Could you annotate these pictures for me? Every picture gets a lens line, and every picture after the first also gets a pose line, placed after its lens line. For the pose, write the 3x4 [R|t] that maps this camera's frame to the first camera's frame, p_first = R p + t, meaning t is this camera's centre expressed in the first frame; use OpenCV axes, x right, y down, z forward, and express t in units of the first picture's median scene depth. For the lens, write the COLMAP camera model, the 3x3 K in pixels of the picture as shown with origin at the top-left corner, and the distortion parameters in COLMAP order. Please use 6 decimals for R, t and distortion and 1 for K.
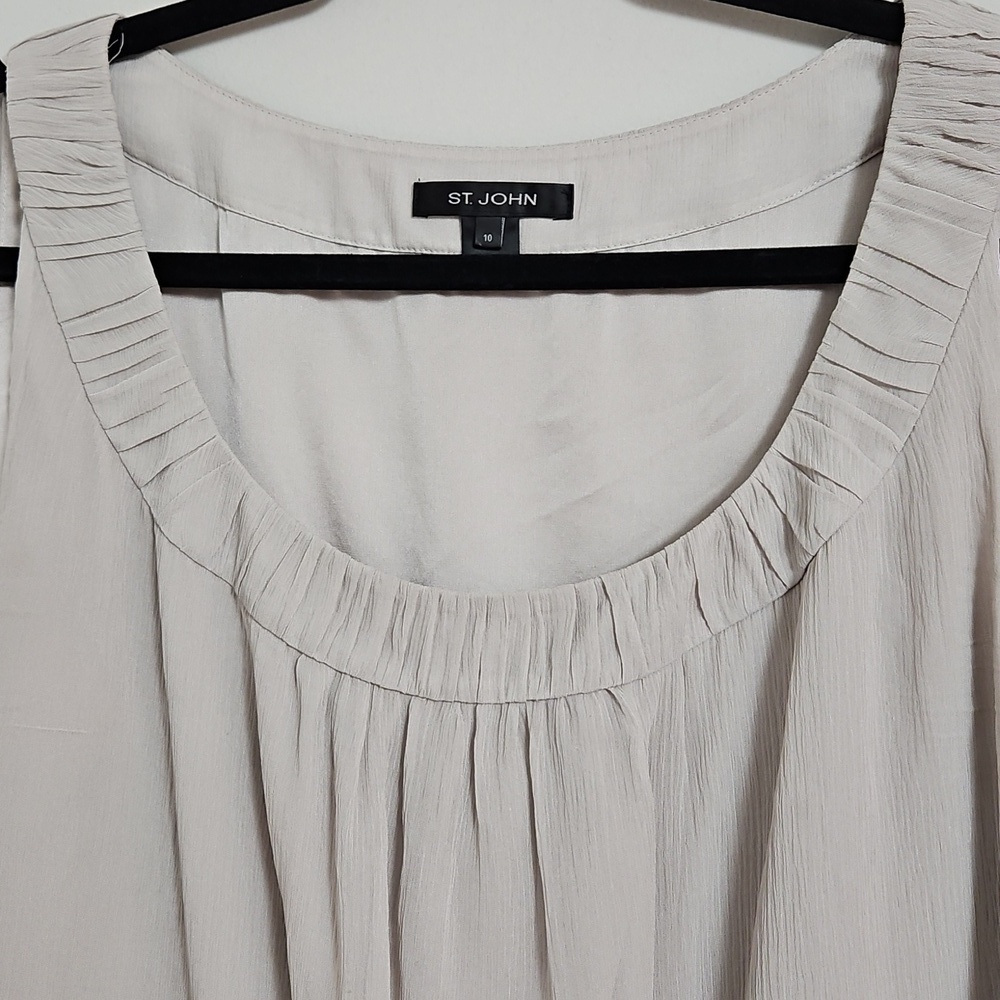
lens RADIAL K [[1431.4, 0, 503.2], [0, 1431.4, 500.9], [0, 0, 1]] dist [0.078109, 0.000000]
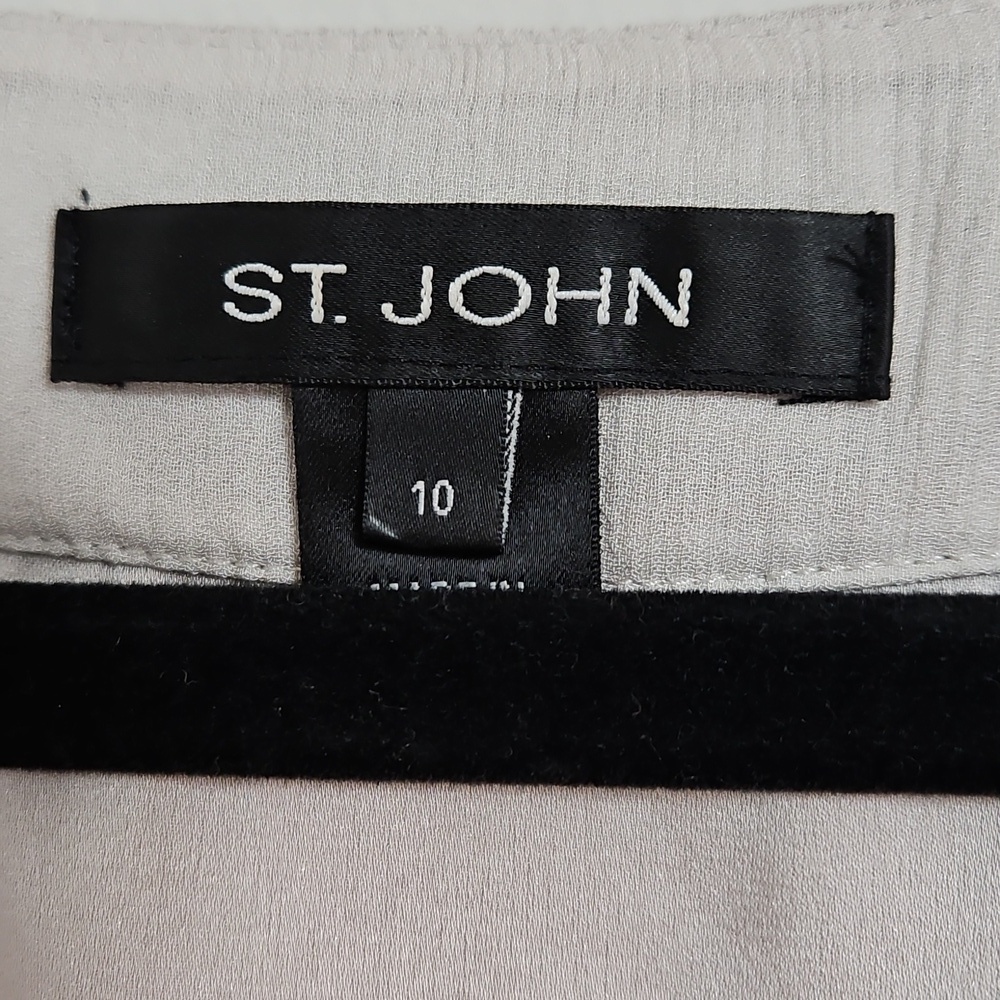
lens RADIAL K [[1431.4, 0, 500.9], [0, 1431.4, 501.3], [0, 0, 1]] dist [0.078109, 0.000000]
pose [[0.999972, -0.005885, 0.004651, -0.002583], [0.006016, 0.999570, -0.028715, -0.178160], [-0.004480, 0.028742, 0.999577, 0.814862]]
